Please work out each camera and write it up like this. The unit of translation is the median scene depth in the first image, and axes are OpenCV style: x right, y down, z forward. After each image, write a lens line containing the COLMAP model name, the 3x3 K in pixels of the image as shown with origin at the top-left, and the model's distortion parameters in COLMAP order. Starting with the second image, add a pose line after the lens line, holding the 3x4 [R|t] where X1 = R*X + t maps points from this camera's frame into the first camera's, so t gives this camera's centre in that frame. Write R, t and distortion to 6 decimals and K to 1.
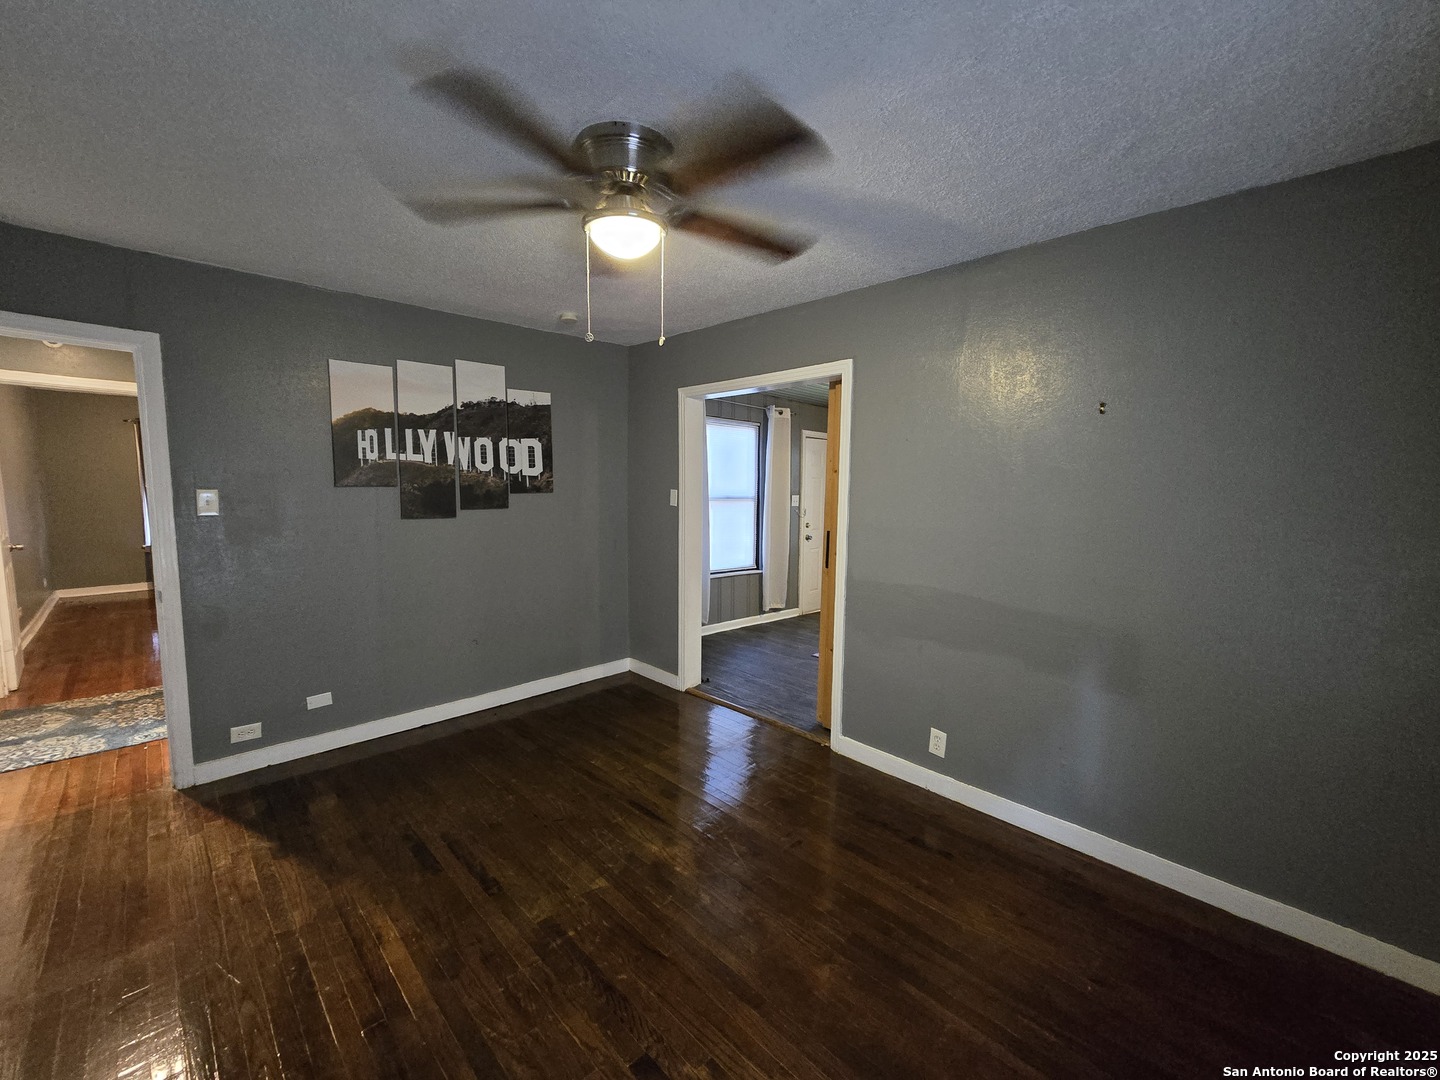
lens RADIAL K [[587.5, 0, 711.0], [0, 587.5, 542.0], [0, 0, 1]] dist [-0.005536, 0.000869]
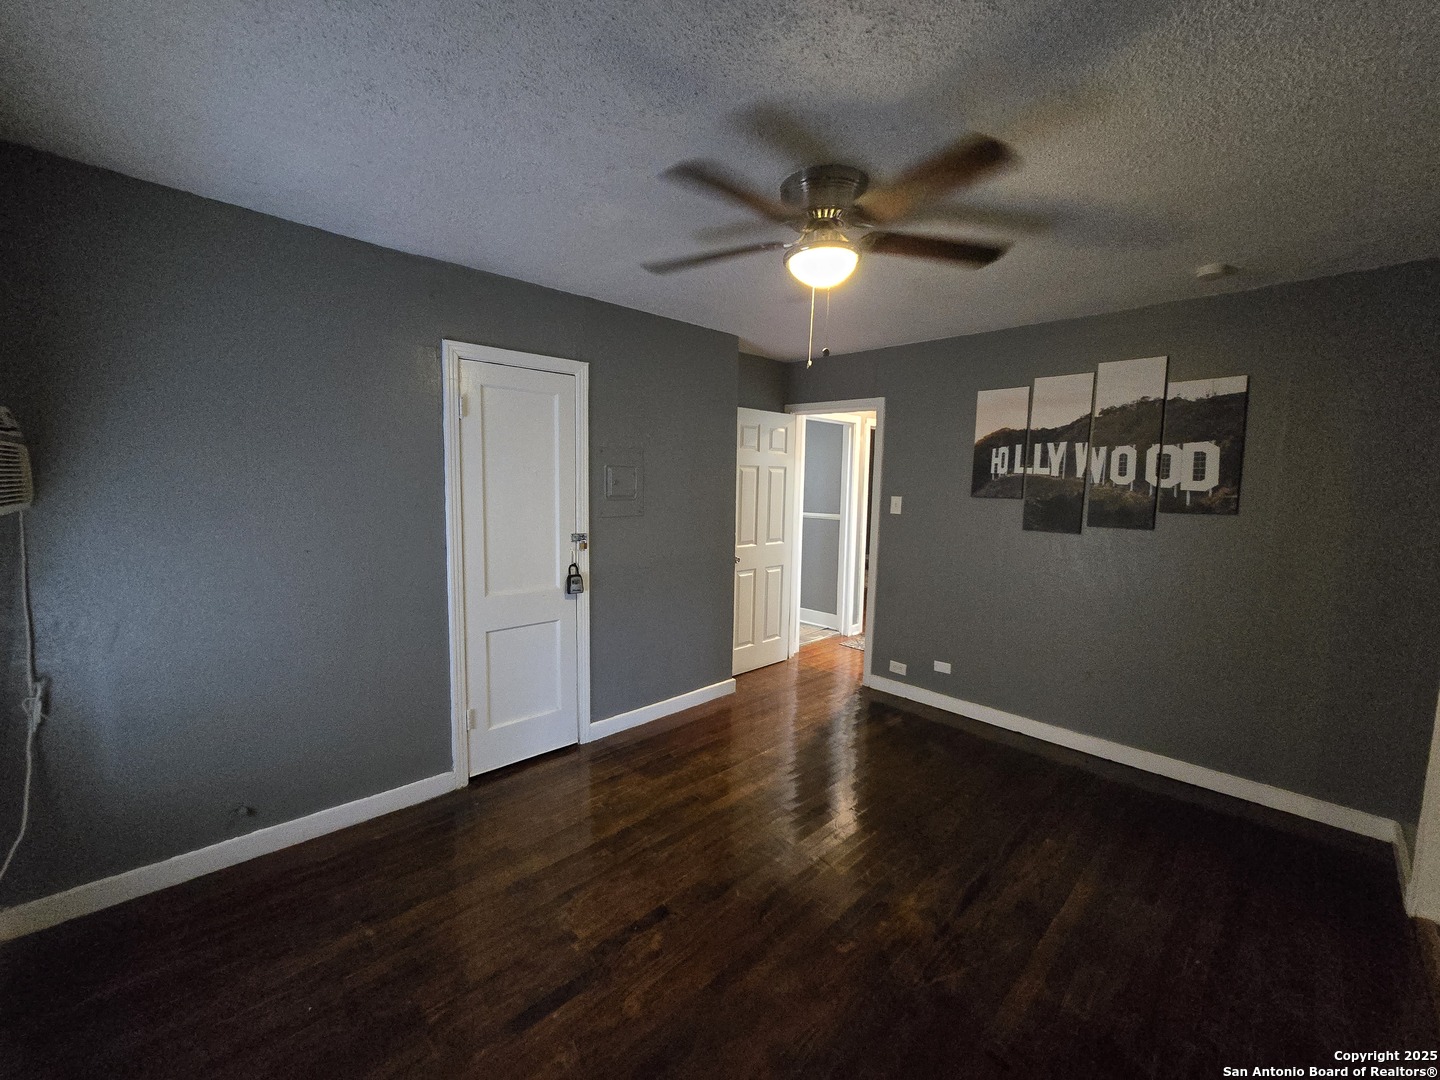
lens RADIAL K [[587.5, 0, 711.4], [0, 587.5, 537.4], [0, 0, 1]] dist [-0.005536, 0.000869]
pose [[0.003902, 0.091693, -0.995780, 0.502318], [-0.121578, 0.988444, 0.090541, -0.051203], [0.992574, 0.120711, 0.015005, 0.418607]]
